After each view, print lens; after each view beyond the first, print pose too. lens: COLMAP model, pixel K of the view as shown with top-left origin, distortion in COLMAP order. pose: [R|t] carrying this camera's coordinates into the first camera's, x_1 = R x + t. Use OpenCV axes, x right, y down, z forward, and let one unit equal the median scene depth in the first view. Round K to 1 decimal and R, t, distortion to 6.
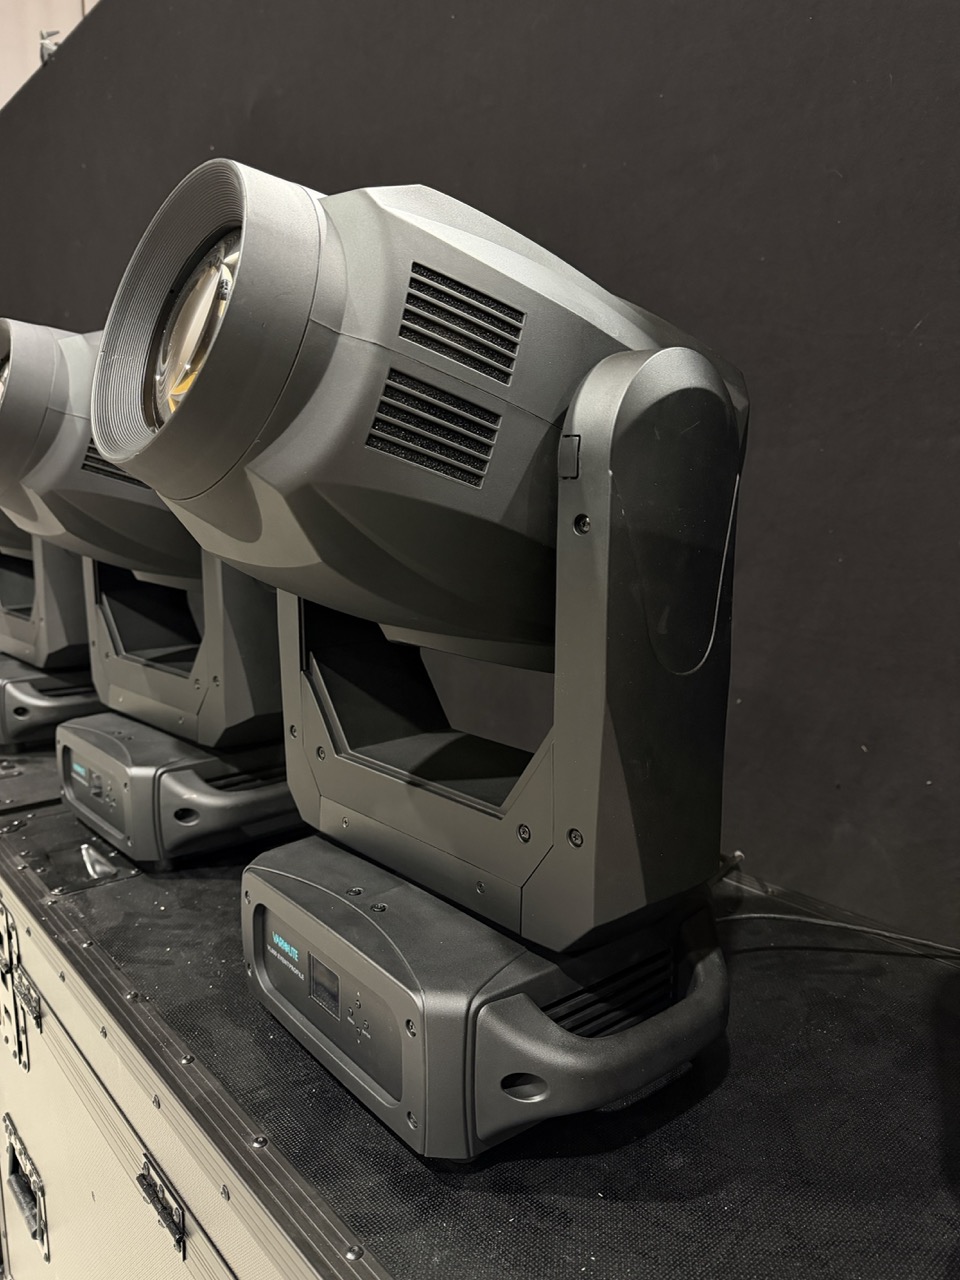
lens RADIAL K [[946.2, 0, 436.7], [0, 946.2, 636.9], [0, 0, 1]] dist [-0.000251, -0.000390]
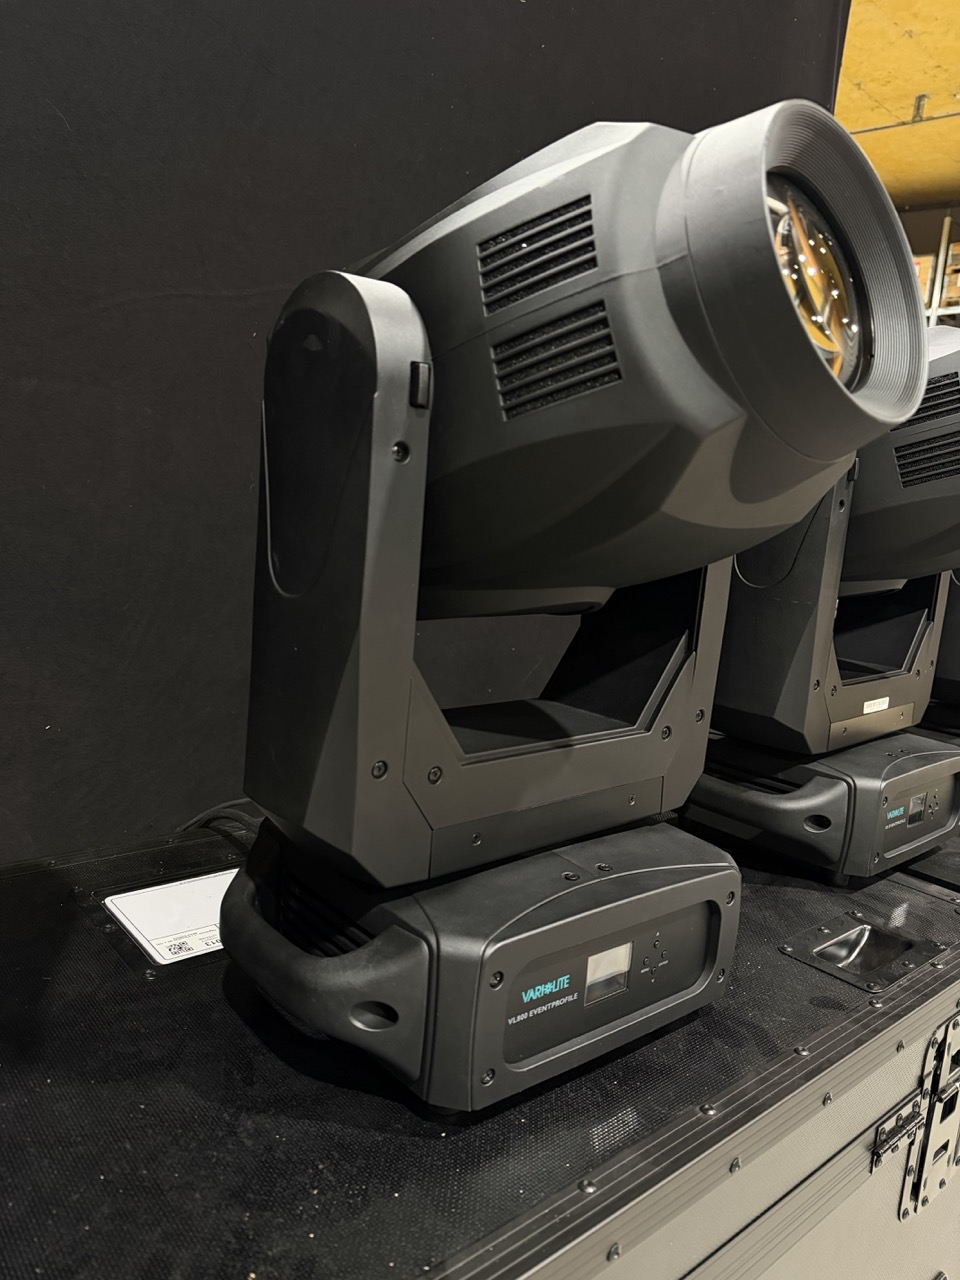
lens RADIAL K [[951.7, 0, 480.0], [0, 951.7, 640.0], [0, 0, 1]] dist [-0.005379, -0.001419]
pose [[-0.064173, -0.151714, 0.986339, -0.961863], [0.076059, 0.984758, 0.156419, -0.113651], [-0.995036, 0.085058, -0.051656, 1.106961]]
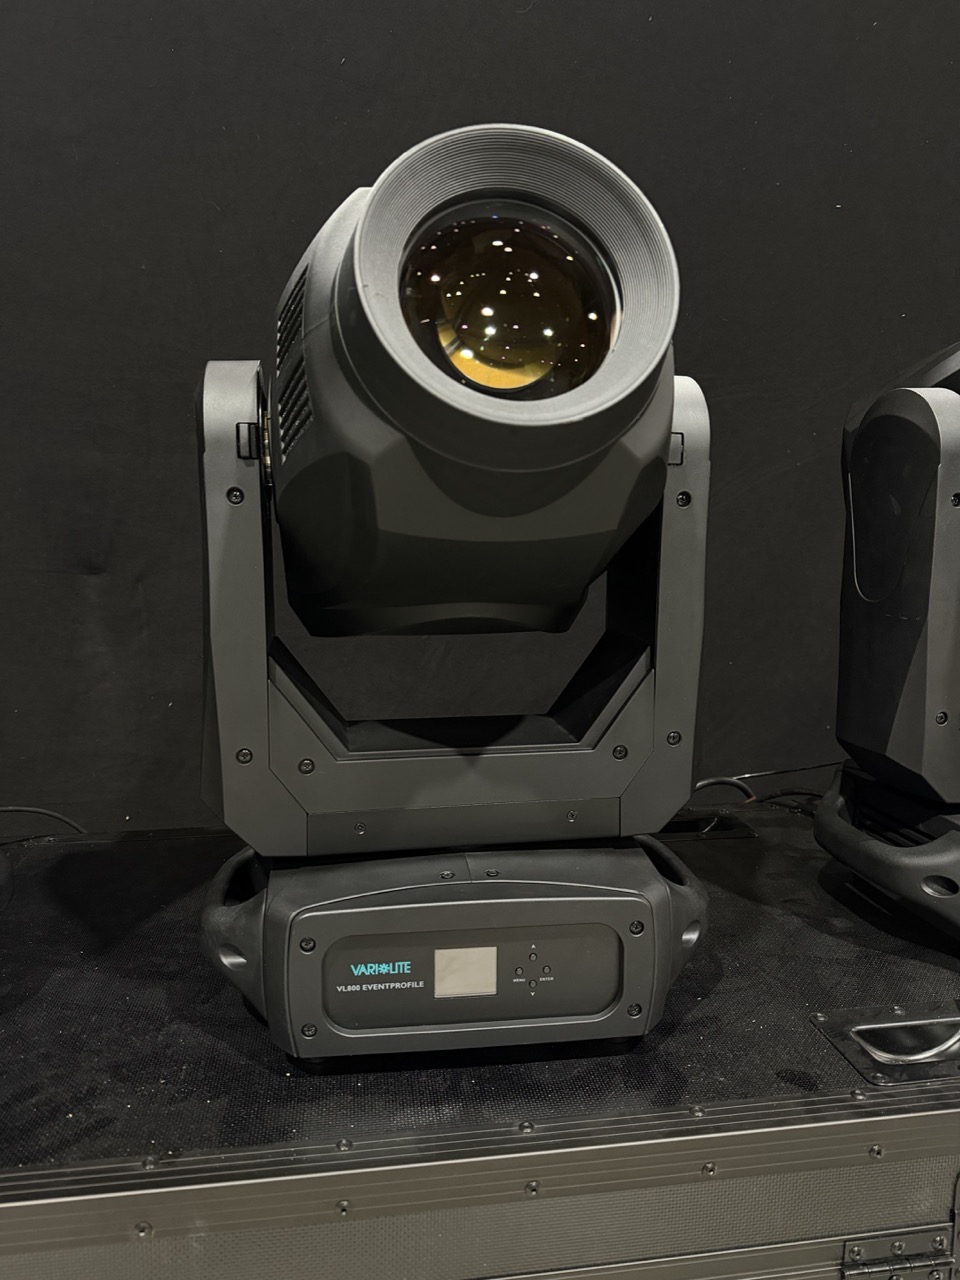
lens RADIAL K [[951.7, 0, 480.0], [0, 951.7, 640.0], [0, 0, 1]] dist [-0.005379, -0.001419]
pose [[0.498597, -0.110267, 0.859792, -0.891493], [0.134127, 0.989744, 0.049153, -0.019592], [-0.856394, 0.090813, 0.508273, 0.436436]]
